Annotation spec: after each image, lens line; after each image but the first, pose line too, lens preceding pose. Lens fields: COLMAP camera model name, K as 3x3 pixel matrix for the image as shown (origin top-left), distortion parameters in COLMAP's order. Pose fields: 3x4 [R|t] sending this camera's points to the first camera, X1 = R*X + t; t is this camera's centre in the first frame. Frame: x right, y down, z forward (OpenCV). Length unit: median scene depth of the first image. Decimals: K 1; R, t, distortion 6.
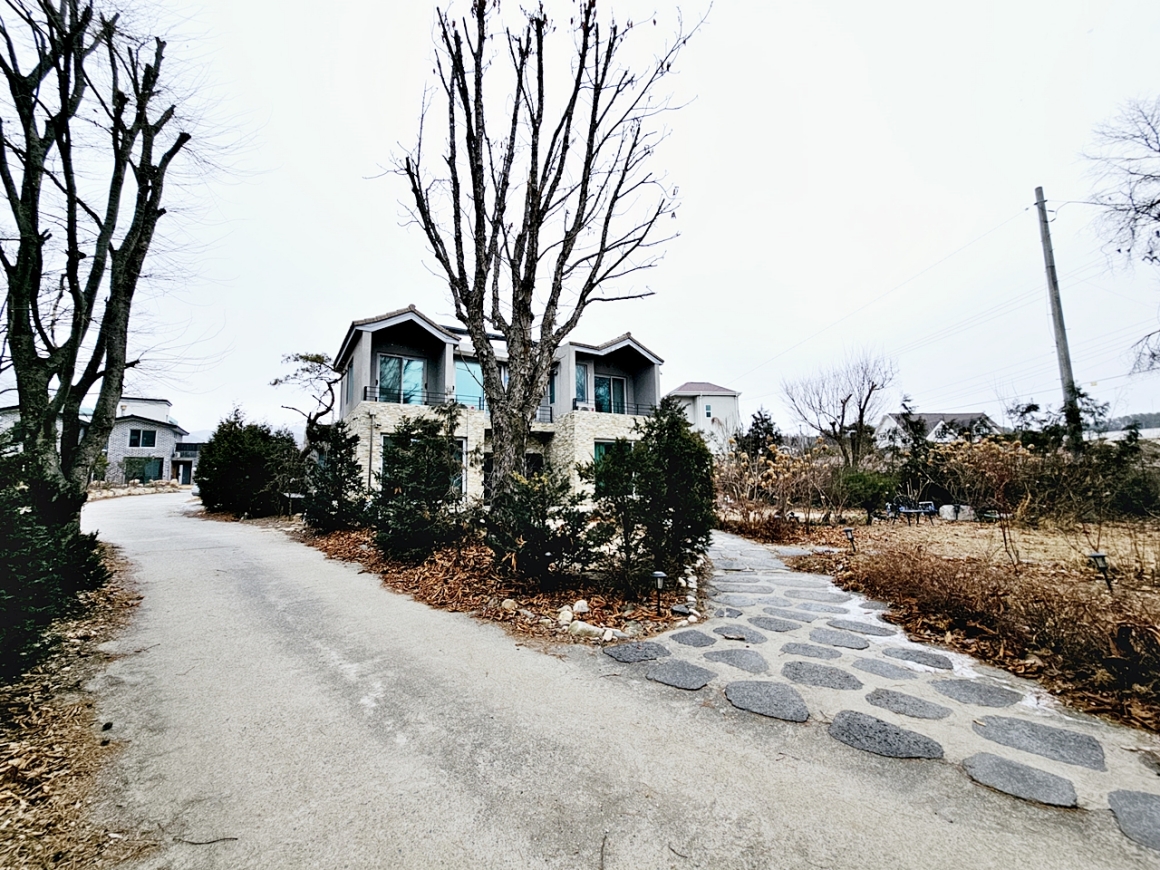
lens RADIAL K [[476.0, 0, 577.4], [0, 476.0, 433.3], [0, 0, 1]] dist [0.002514, 0.000609]
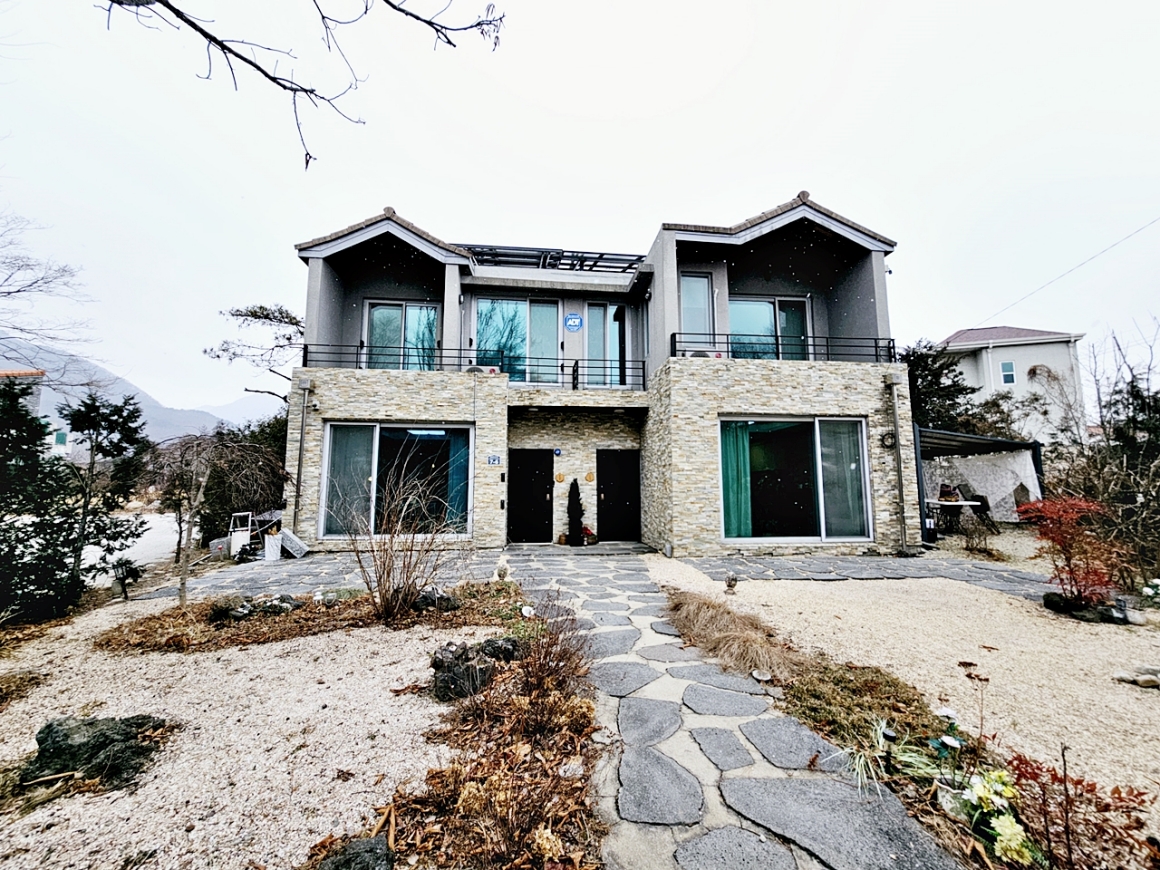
lens RADIAL K [[476.0, 0, 579.3], [0, 476.0, 433.7], [0, 0, 1]] dist [0.002514, 0.000609]
pose [[0.899237, -0.038498, -0.435765, 0.114038], [0.037369, 0.999239, -0.011165, 0.030395], [0.435864, -0.006244, 0.899991, 0.508837]]
